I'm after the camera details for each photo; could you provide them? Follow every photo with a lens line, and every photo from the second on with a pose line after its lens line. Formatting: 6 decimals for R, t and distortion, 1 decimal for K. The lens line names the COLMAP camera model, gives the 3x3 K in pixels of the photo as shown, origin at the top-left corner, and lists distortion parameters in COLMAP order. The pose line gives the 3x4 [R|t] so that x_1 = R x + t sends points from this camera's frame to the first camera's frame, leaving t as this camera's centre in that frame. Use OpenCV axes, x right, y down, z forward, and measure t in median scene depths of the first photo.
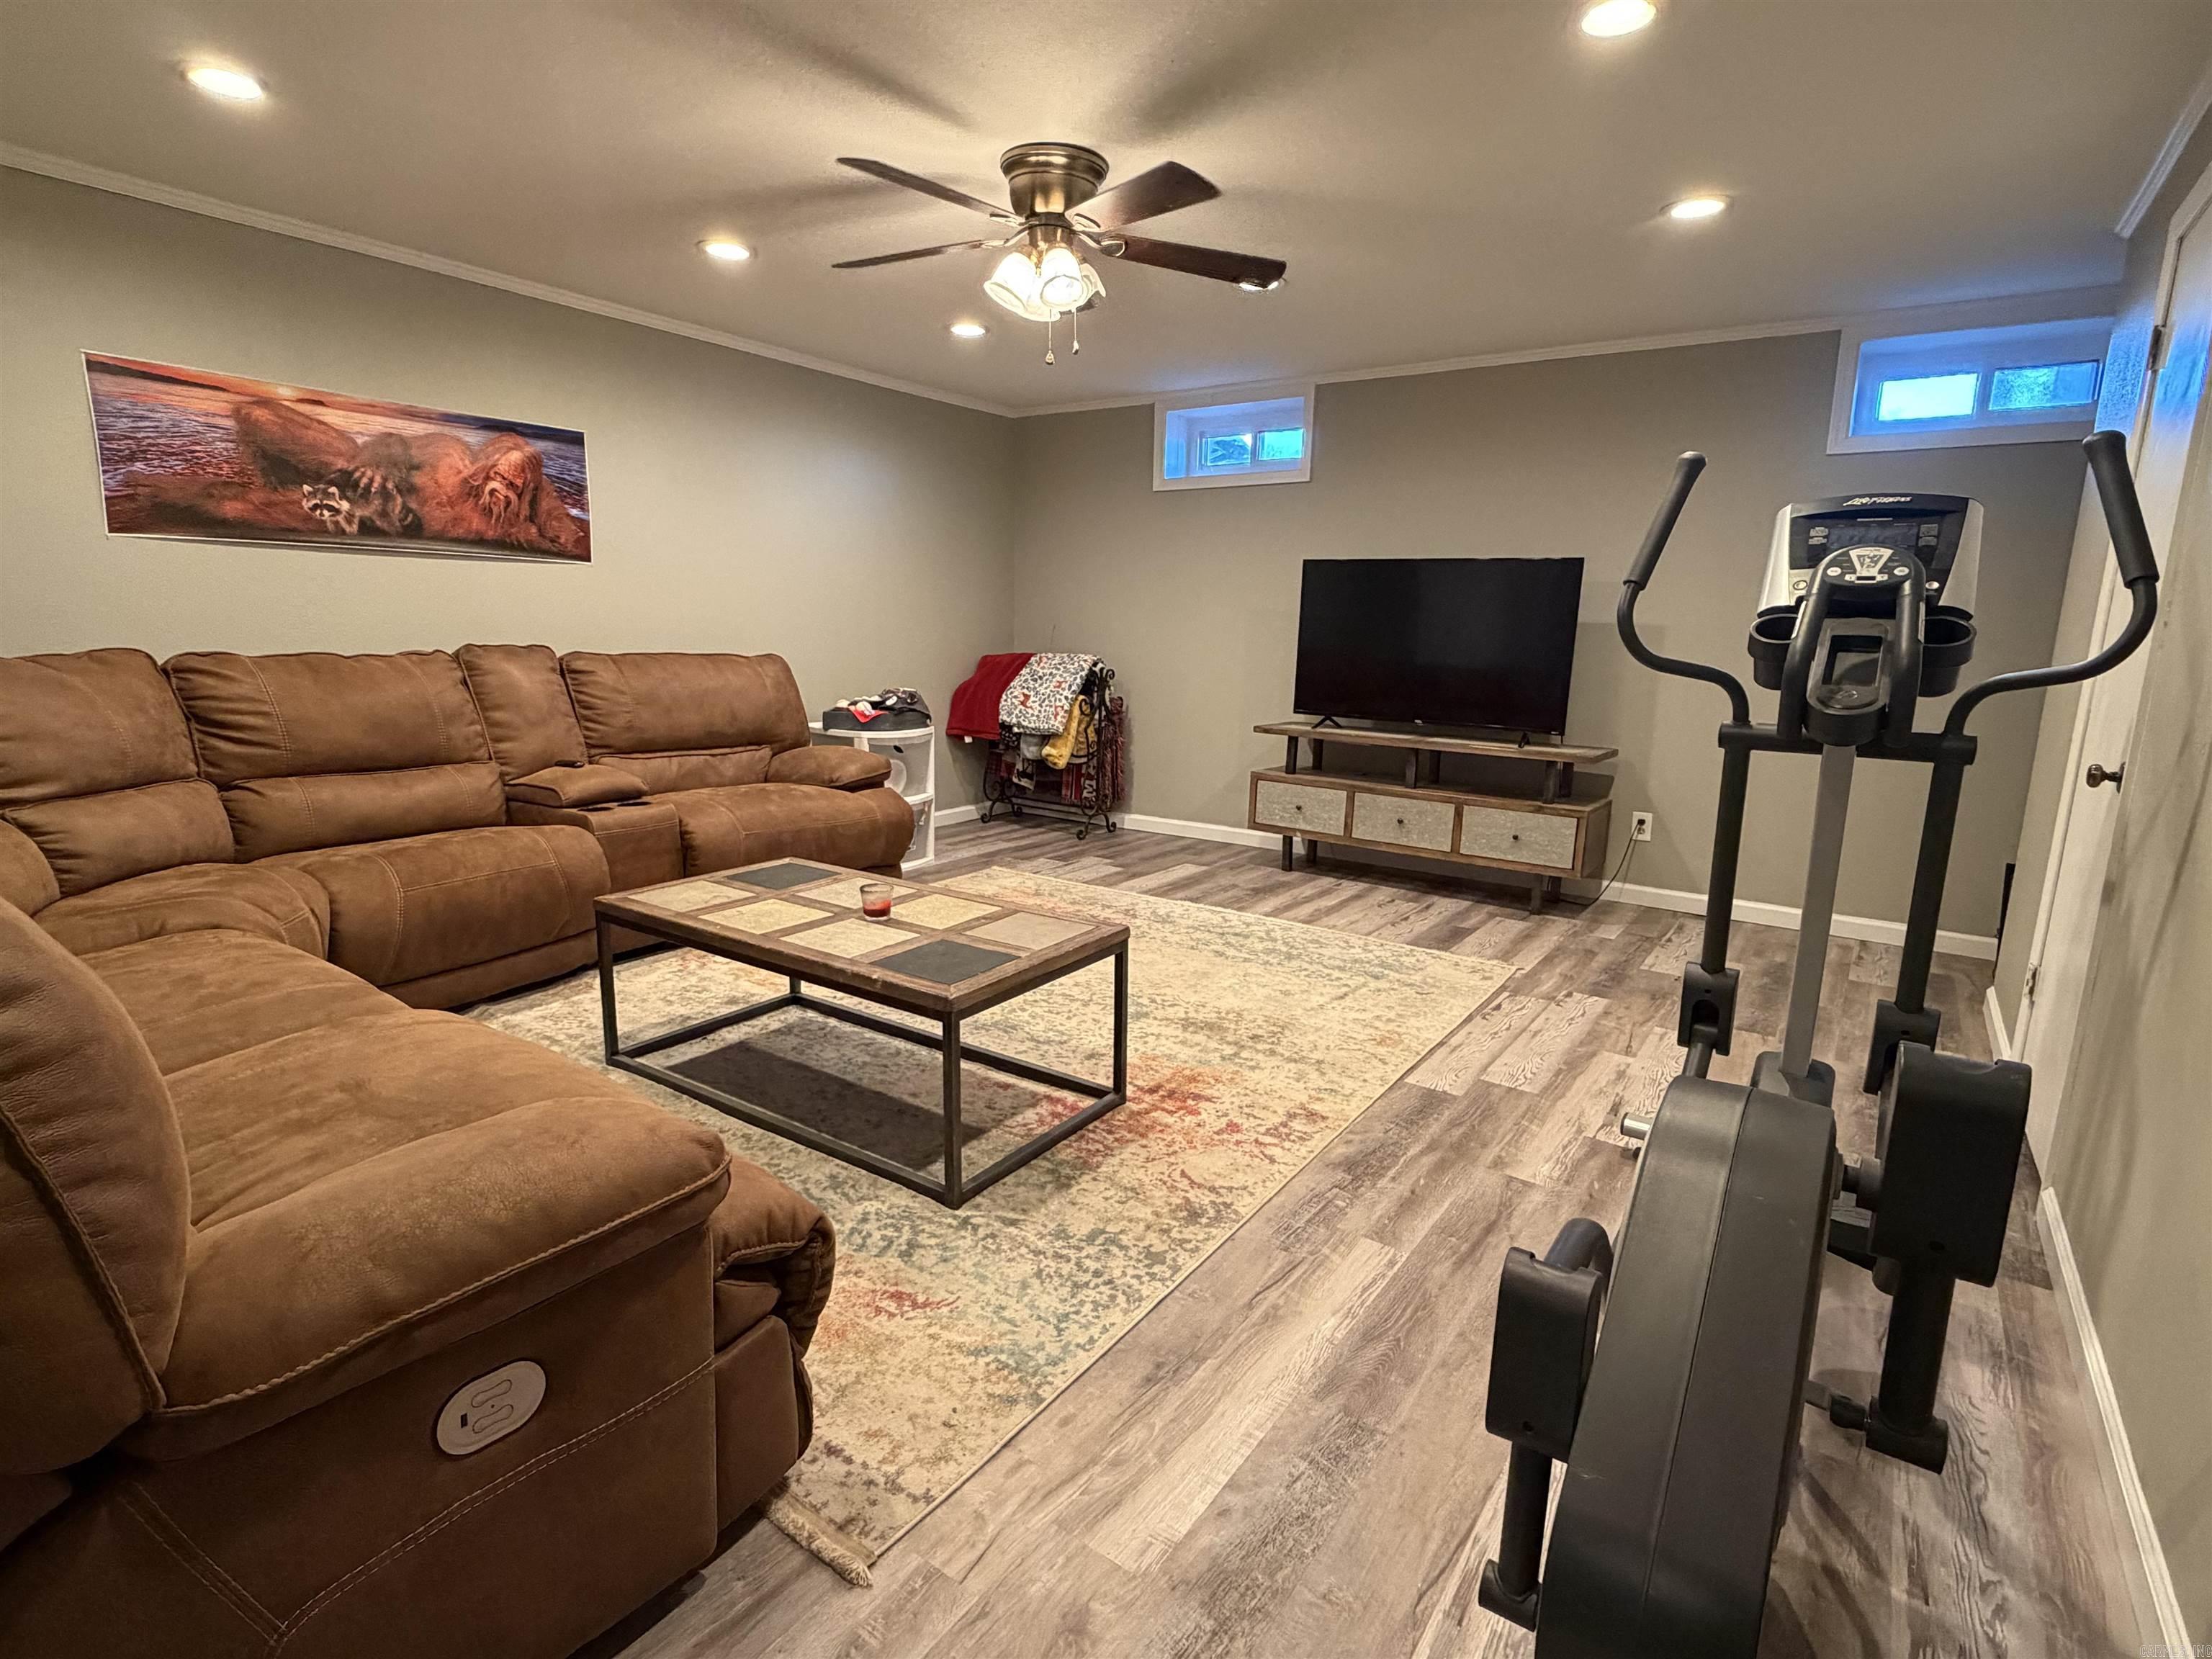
lens RADIAL K [[1112.5, 0, 1109.4], [0, 1112.5, 831.6], [0, 0, 1]] dist [0.000994, -0.000867]
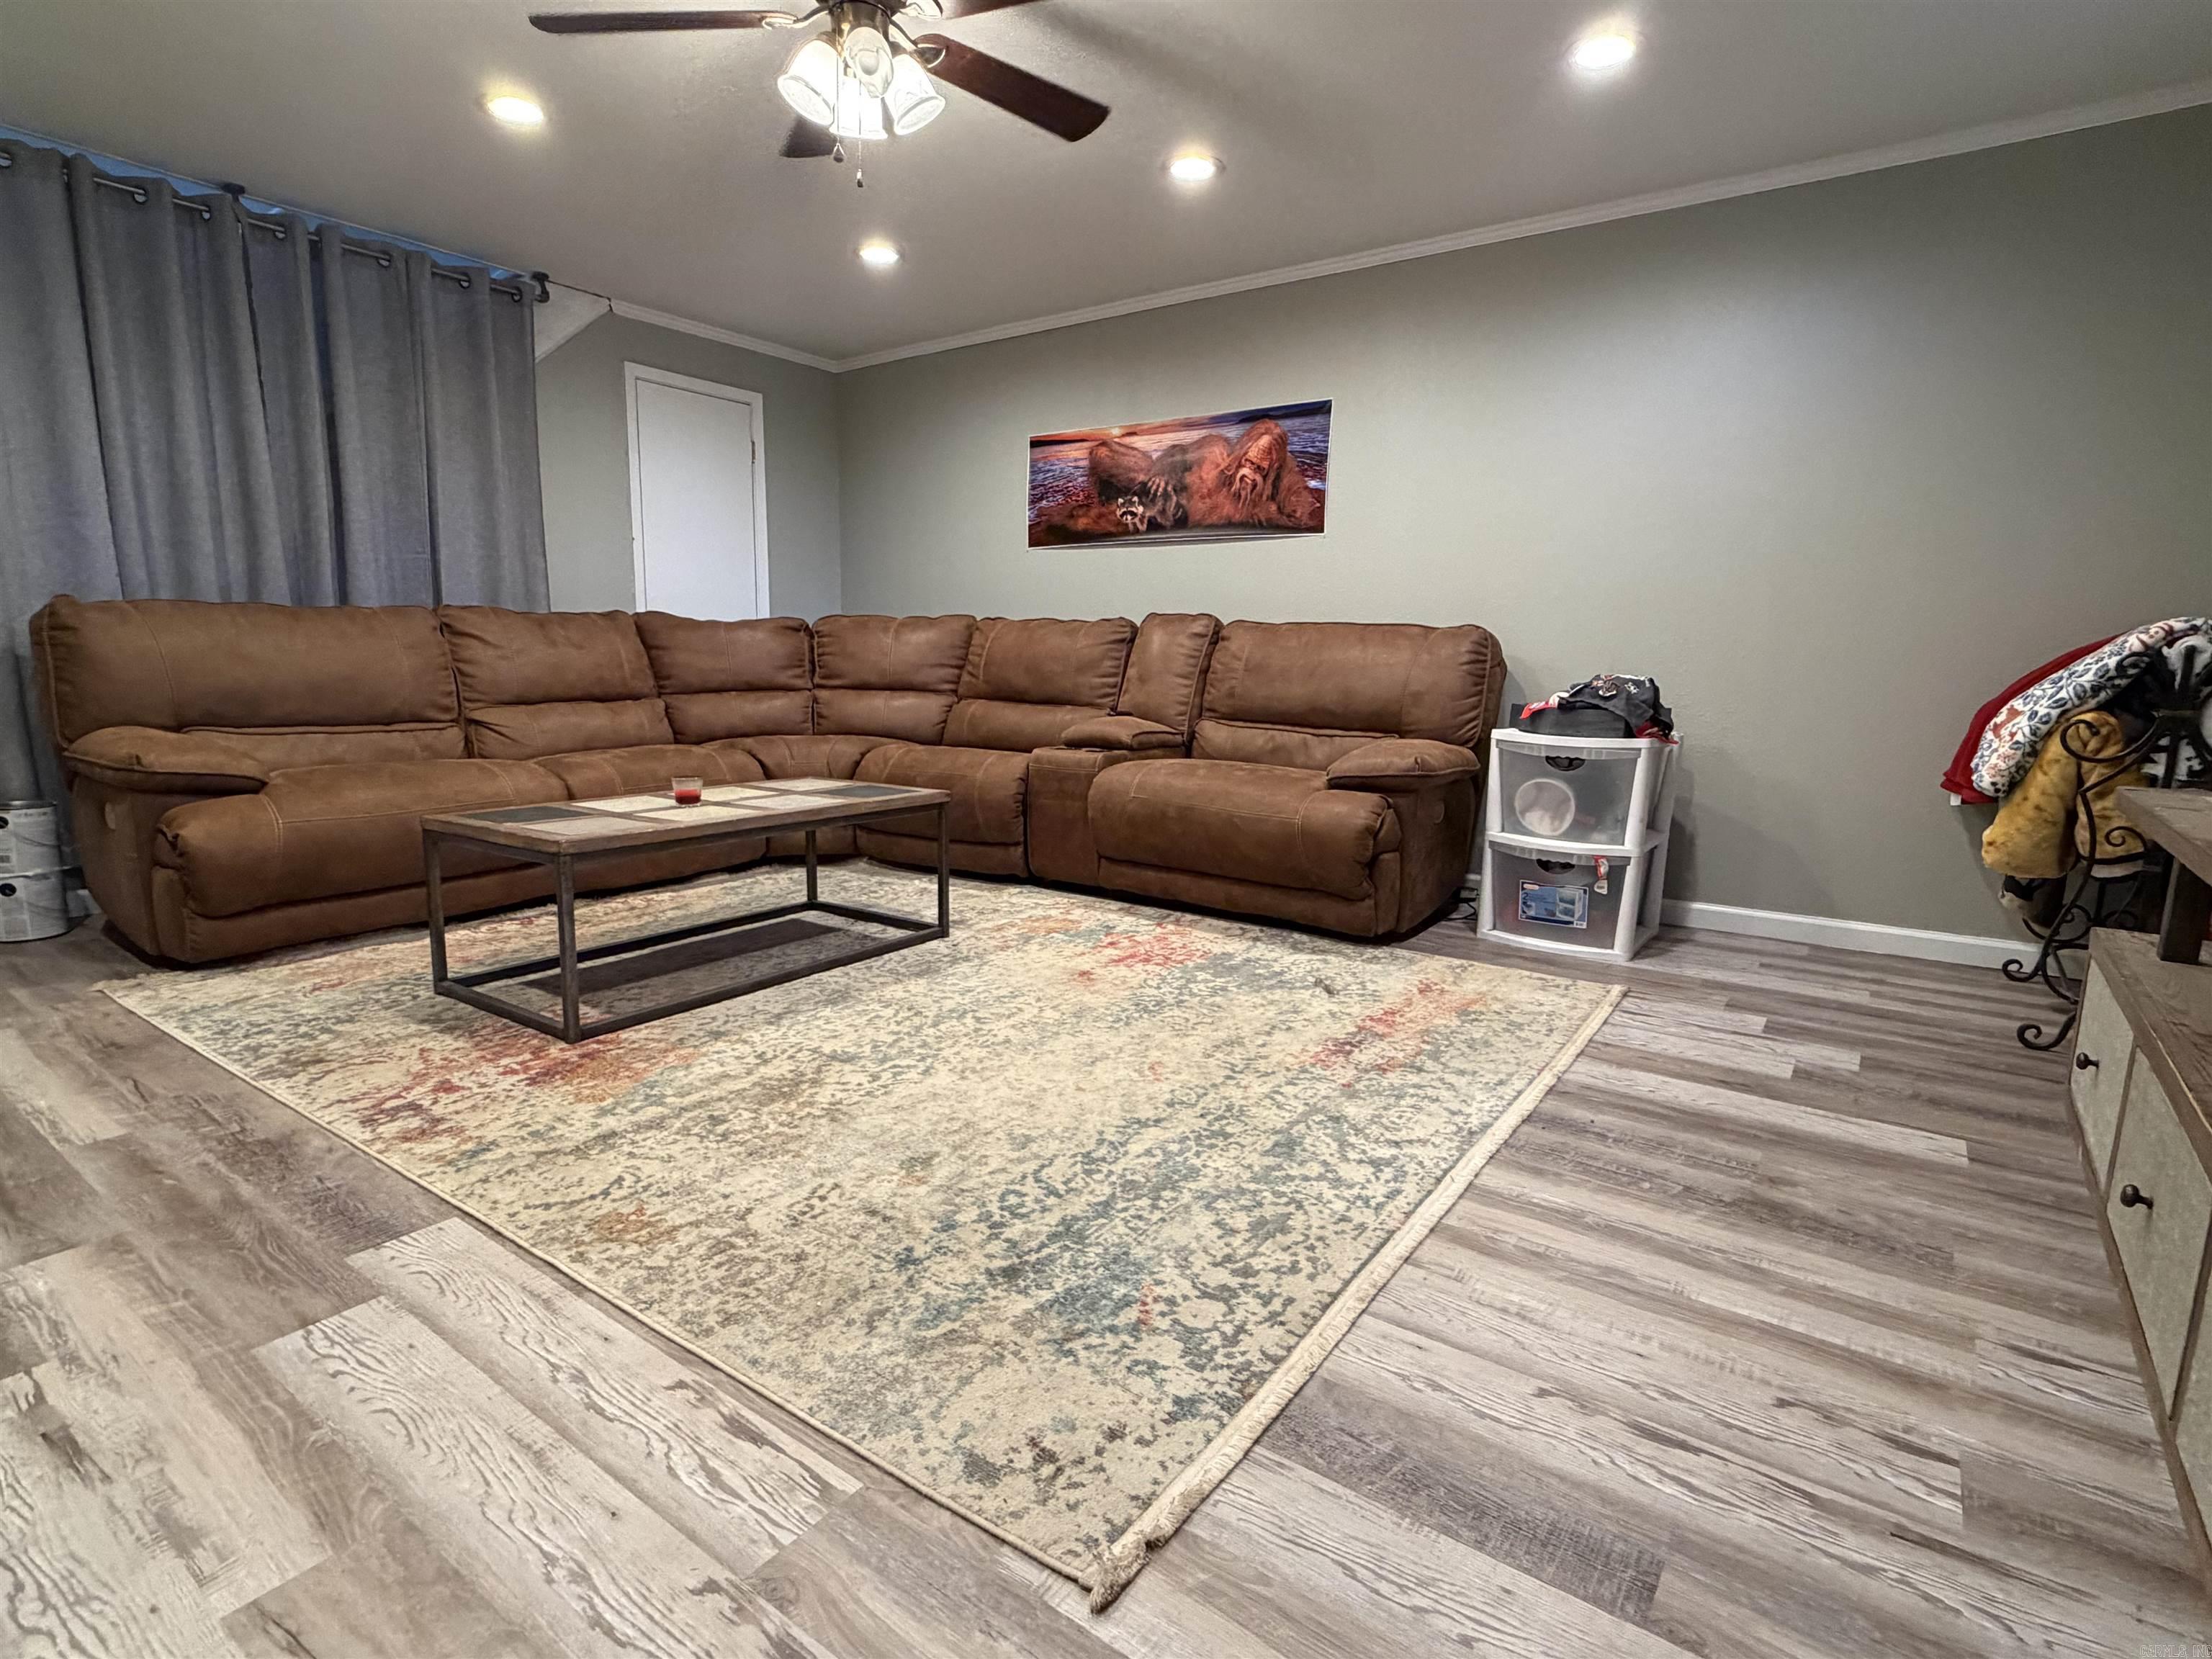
lens RADIAL K [[1112.5, 0, 1107.8], [0, 1112.5, 836.7], [0, 0, 1]] dist [0.000994, -0.000867]
pose [[-0.016531, 0.136780, -0.990464, 0.623604], [-0.204609, 0.969173, 0.137255, -0.091412], [0.978704, 0.204927, 0.011965, 0.991305]]
